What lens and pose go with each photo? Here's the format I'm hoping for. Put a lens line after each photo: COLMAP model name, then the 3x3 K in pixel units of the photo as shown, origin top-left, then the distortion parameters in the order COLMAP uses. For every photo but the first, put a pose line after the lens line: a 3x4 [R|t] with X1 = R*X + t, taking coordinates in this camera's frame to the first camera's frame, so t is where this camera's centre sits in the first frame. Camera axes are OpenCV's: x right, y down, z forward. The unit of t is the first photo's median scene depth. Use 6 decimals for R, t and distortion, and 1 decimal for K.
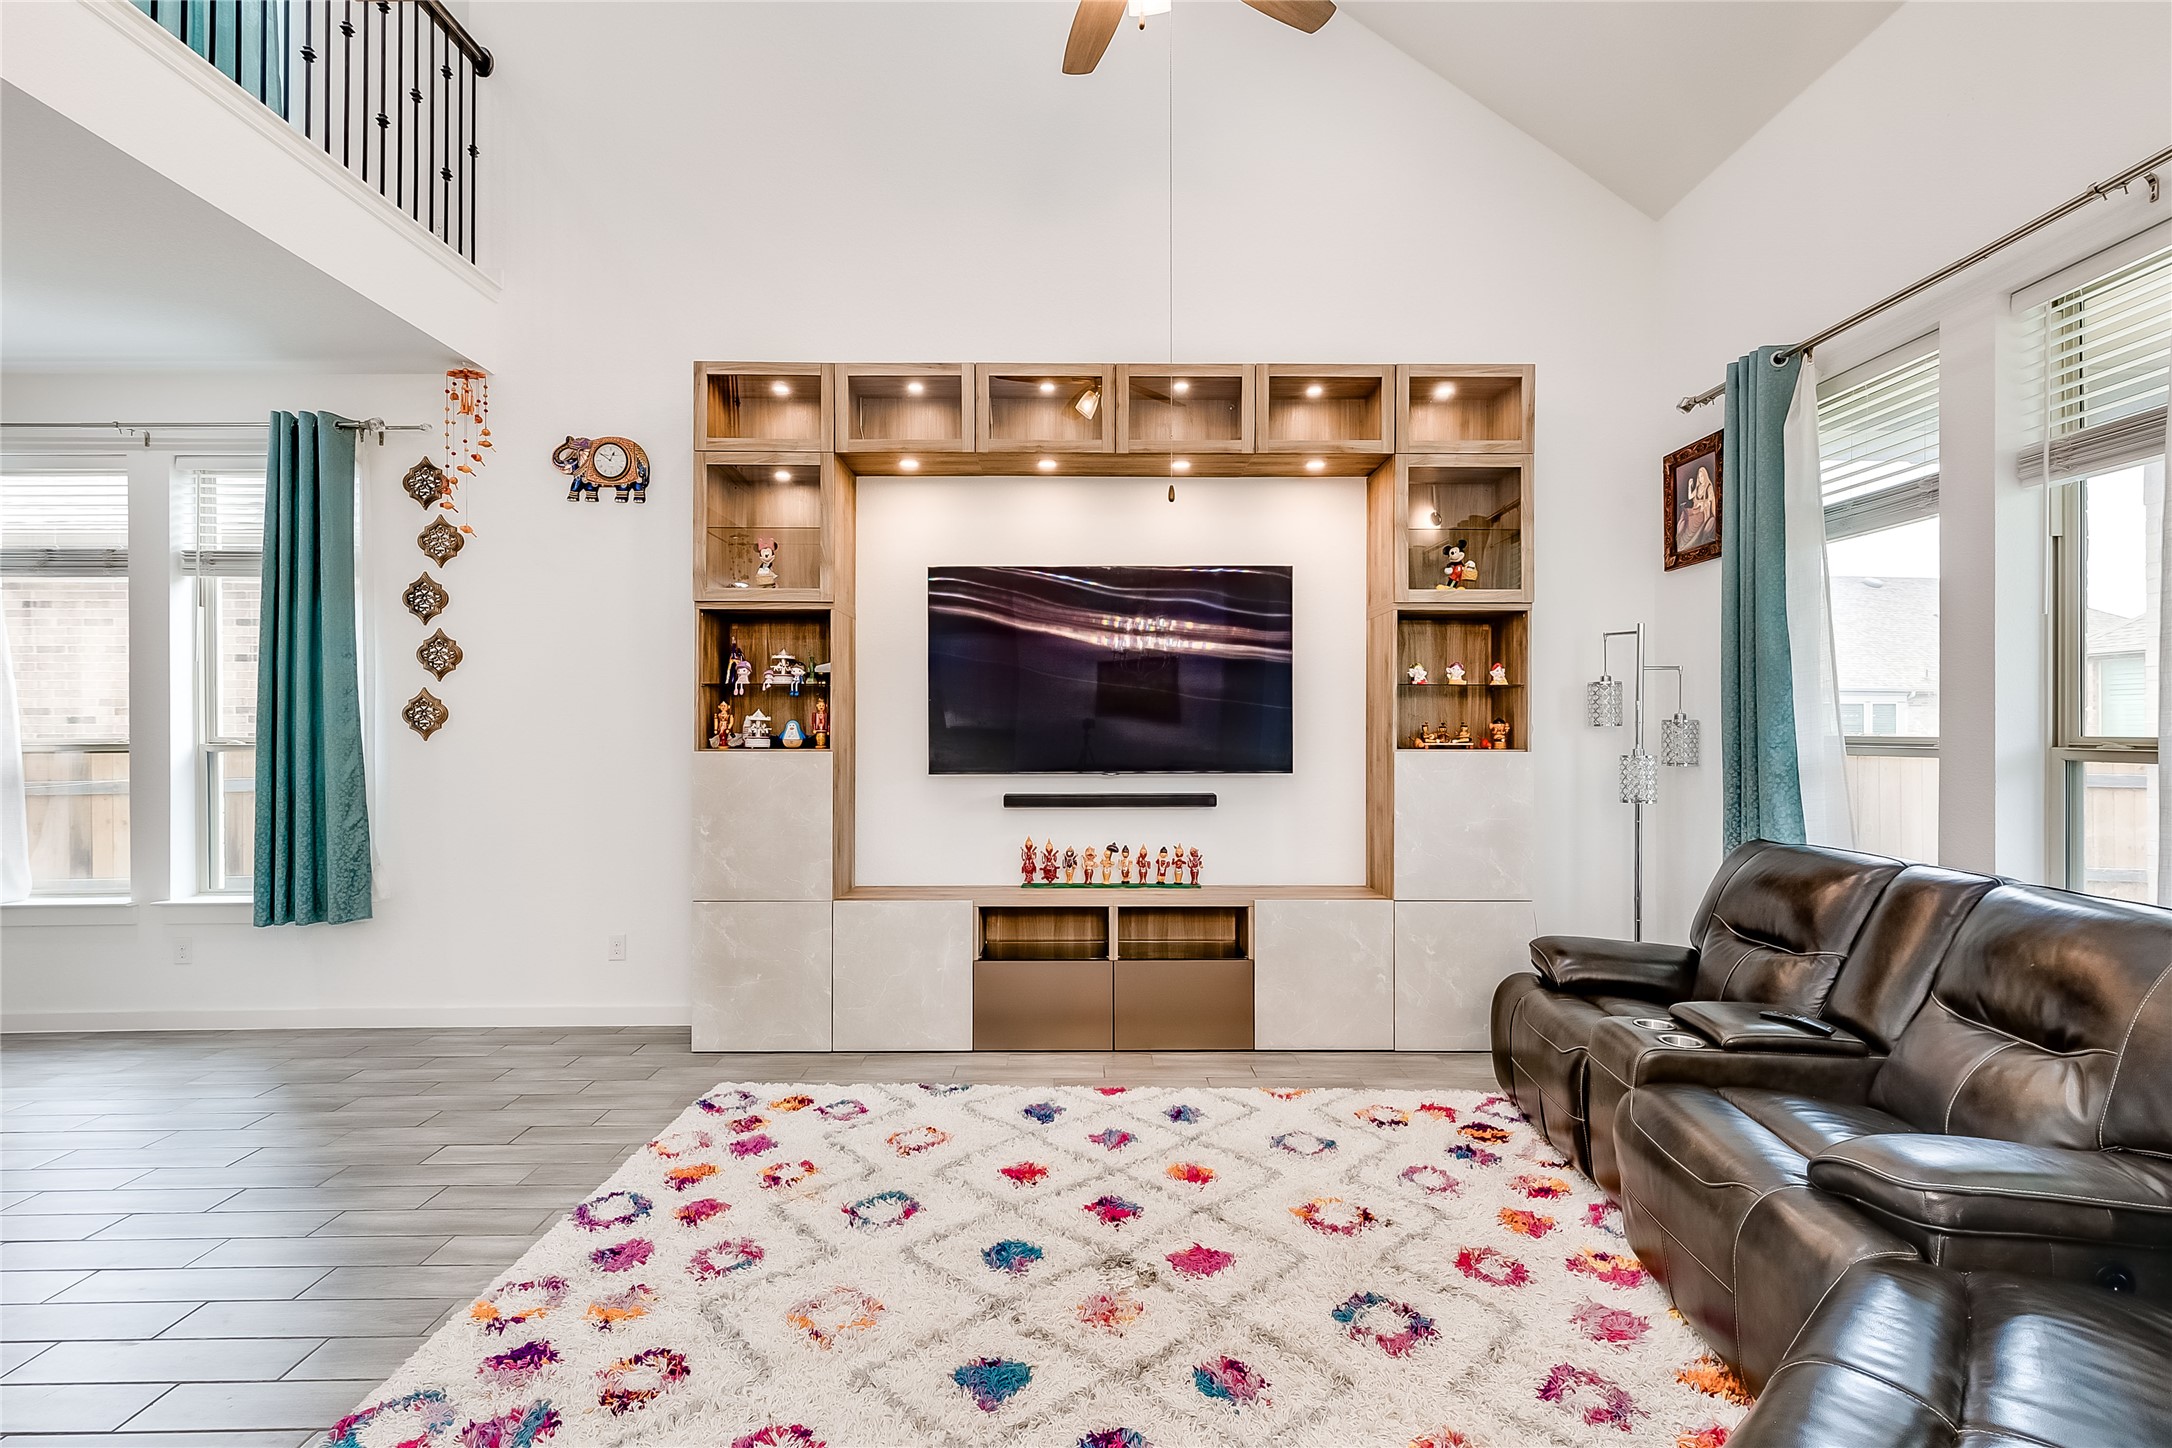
lens RADIAL K [[983.8, 0, 1087.5], [0, 983.8, 723.3], [0, 0, 1]] dist [0.005064, -0.000736]
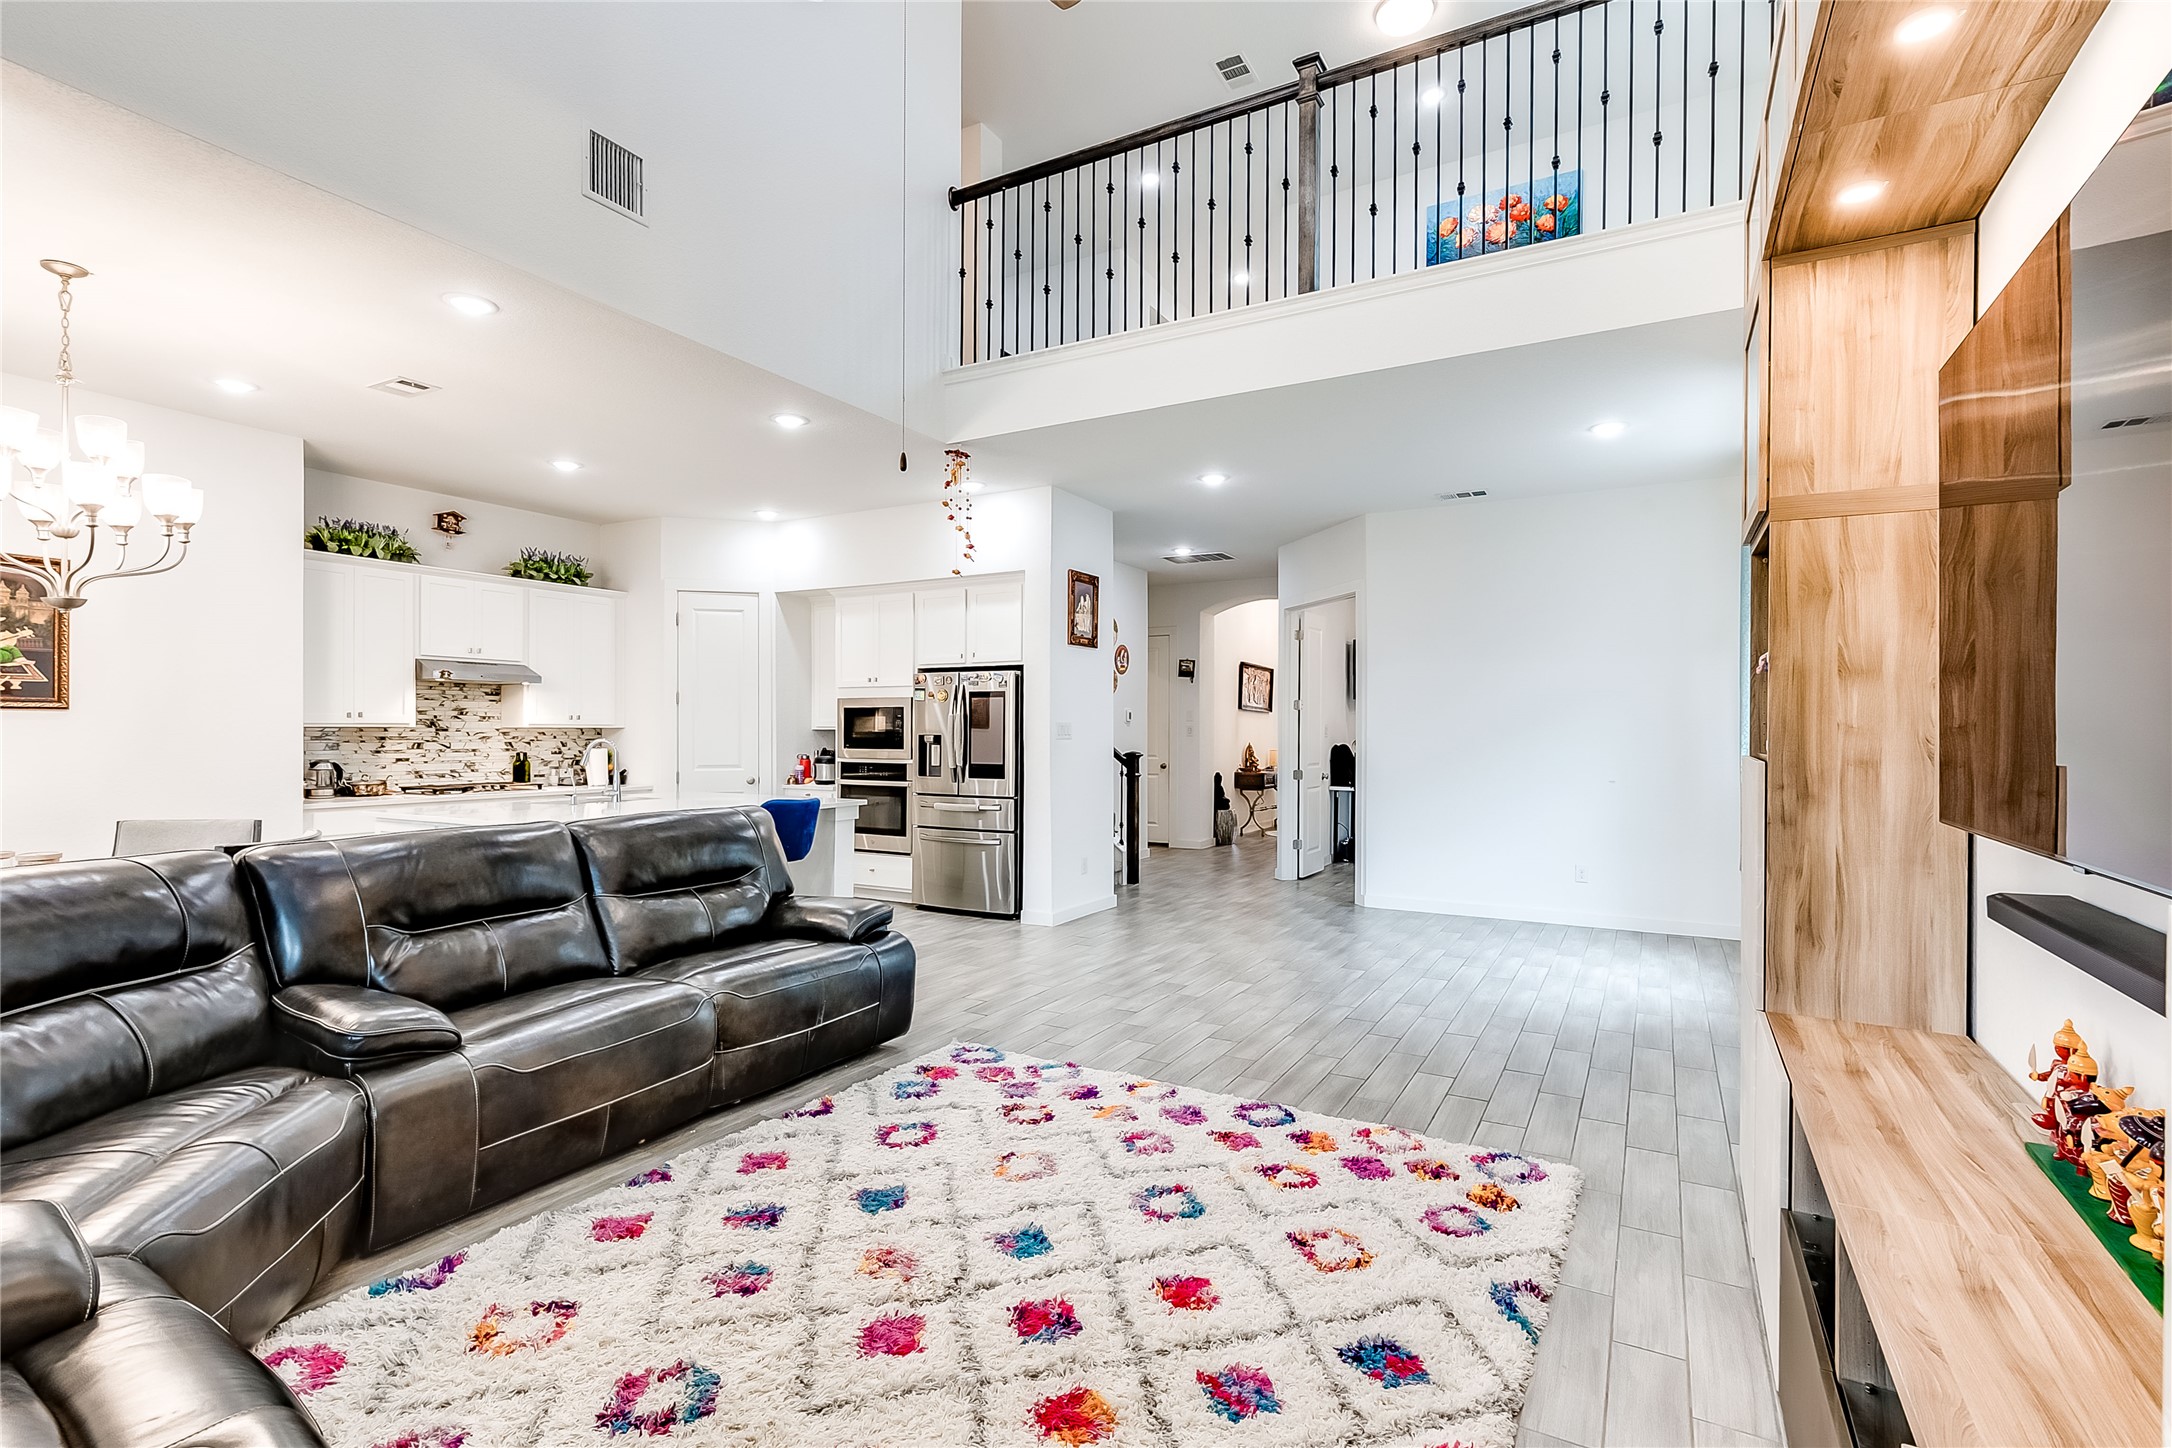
lens RADIAL K [[1003.0, 0, 1091.0], [0, 1003.0, 725.7], [0, 0, 1]] dist [0.007651, -0.002840]
pose [[-0.490574, 0.001514, -0.871398, 0.462044], [0.002480, 0.999997, 0.000342, 0.004975], [0.871396, -0.001993, -0.490576, 0.919678]]
